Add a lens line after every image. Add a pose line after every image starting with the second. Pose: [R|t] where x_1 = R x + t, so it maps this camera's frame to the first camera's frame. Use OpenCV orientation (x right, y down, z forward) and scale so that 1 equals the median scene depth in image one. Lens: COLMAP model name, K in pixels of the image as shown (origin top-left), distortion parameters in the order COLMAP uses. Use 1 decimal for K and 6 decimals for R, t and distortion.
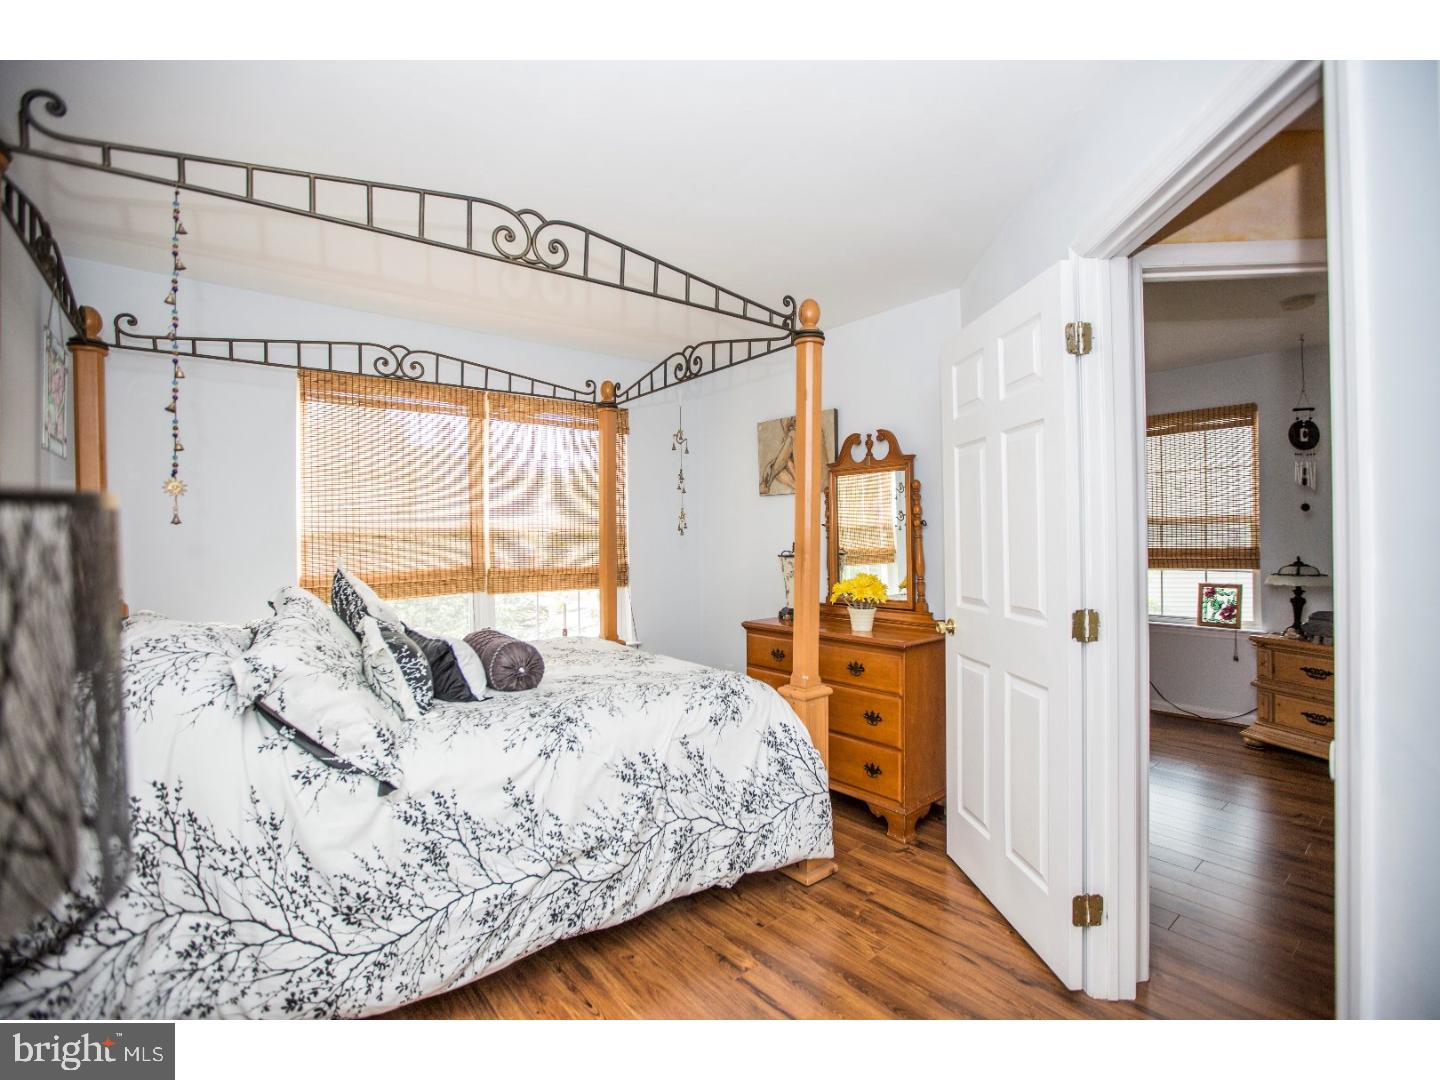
lens RADIAL K [[651.7, 0, 716.4], [0, 651.7, 533.7], [0, 0, 1]] dist [-0.053360, 0.026670]
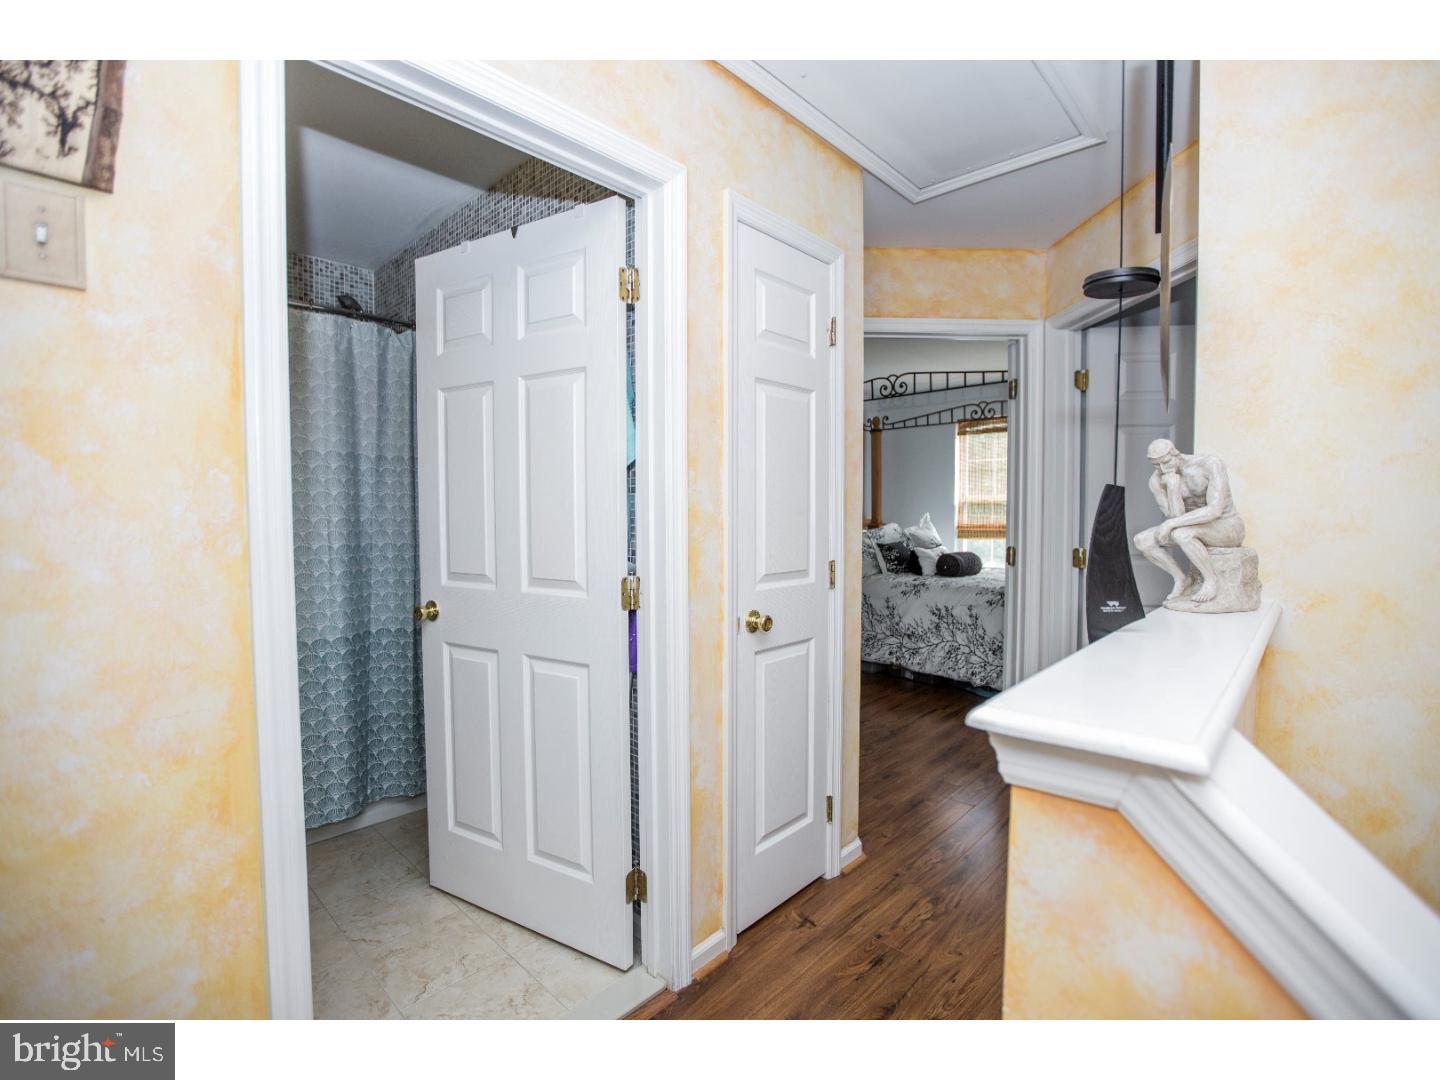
lens RADIAL K [[729.8, 0, 719.6], [0, 729.8, 519.4], [0, 0, 1]] dist [-0.029072, 0.002032]
pose [[0.132322, 0.020143, -0.991002, 2.354436], [-0.001662, 0.999797, 0.020100, 0.009687], [0.991205, -0.001013, 0.132329, -0.051602]]
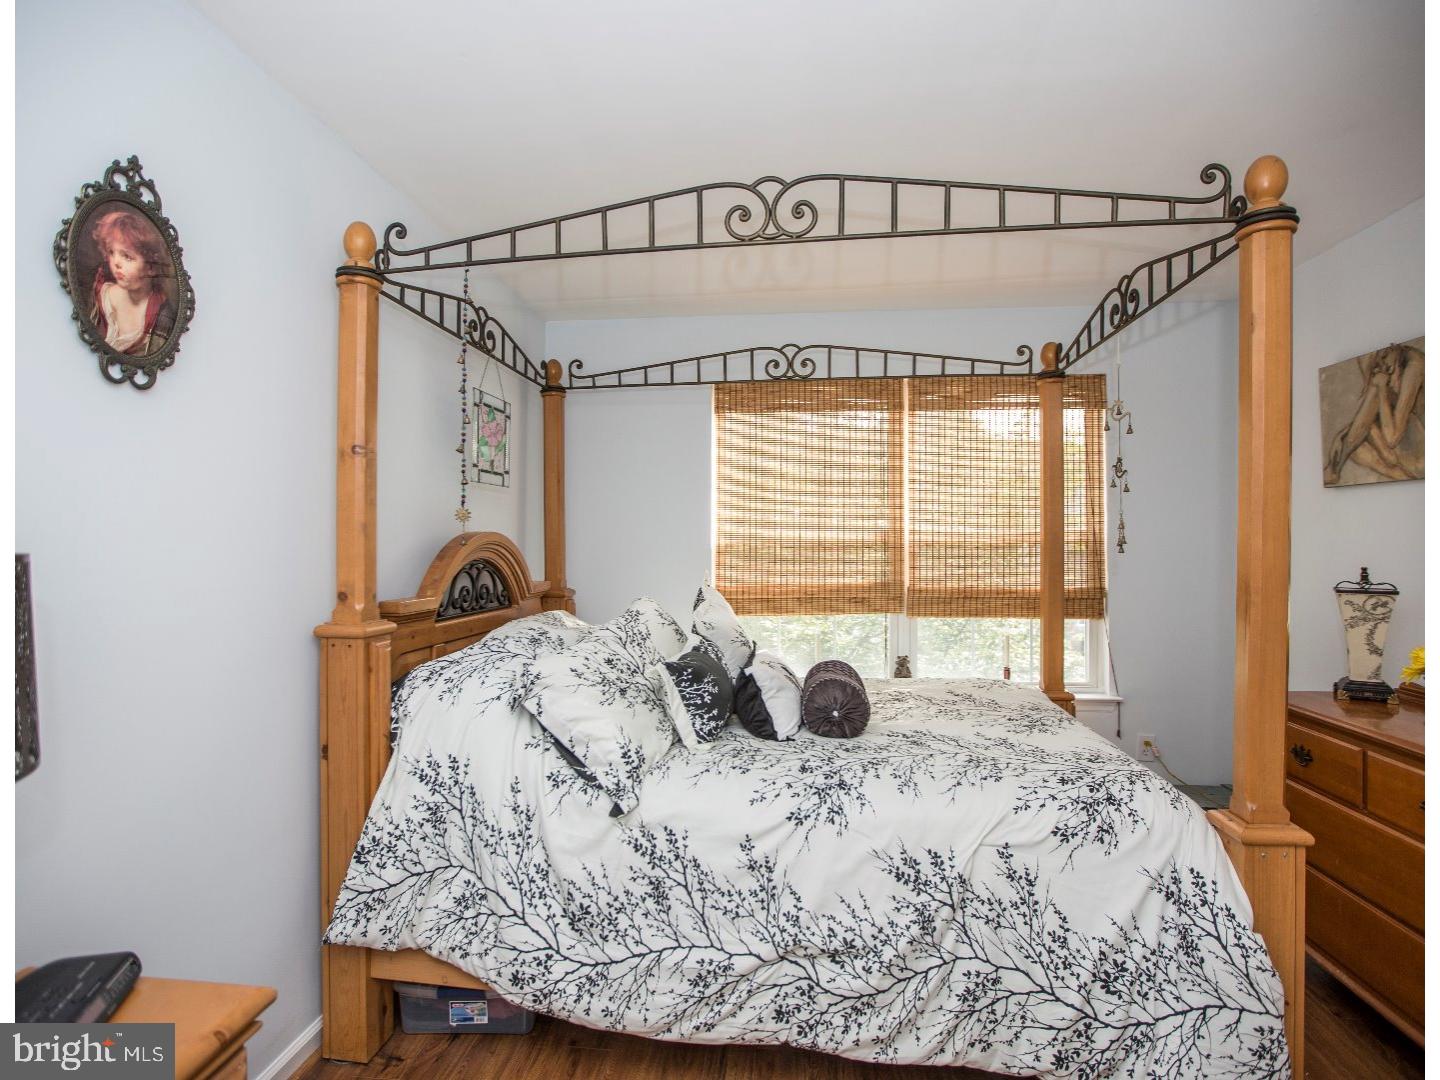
lens RADIAL K [[774.6, 0, 725.0], [0, 774.6, 533.6], [0, 0, 1]] dist [-0.061179, 0.037844]
pose [[0.700258, 0.003565, -0.713881, 0.379363], [-0.004855, 0.999988, 0.000230, -0.028087], [0.713873, 0.003305, 0.700267, 0.235183]]
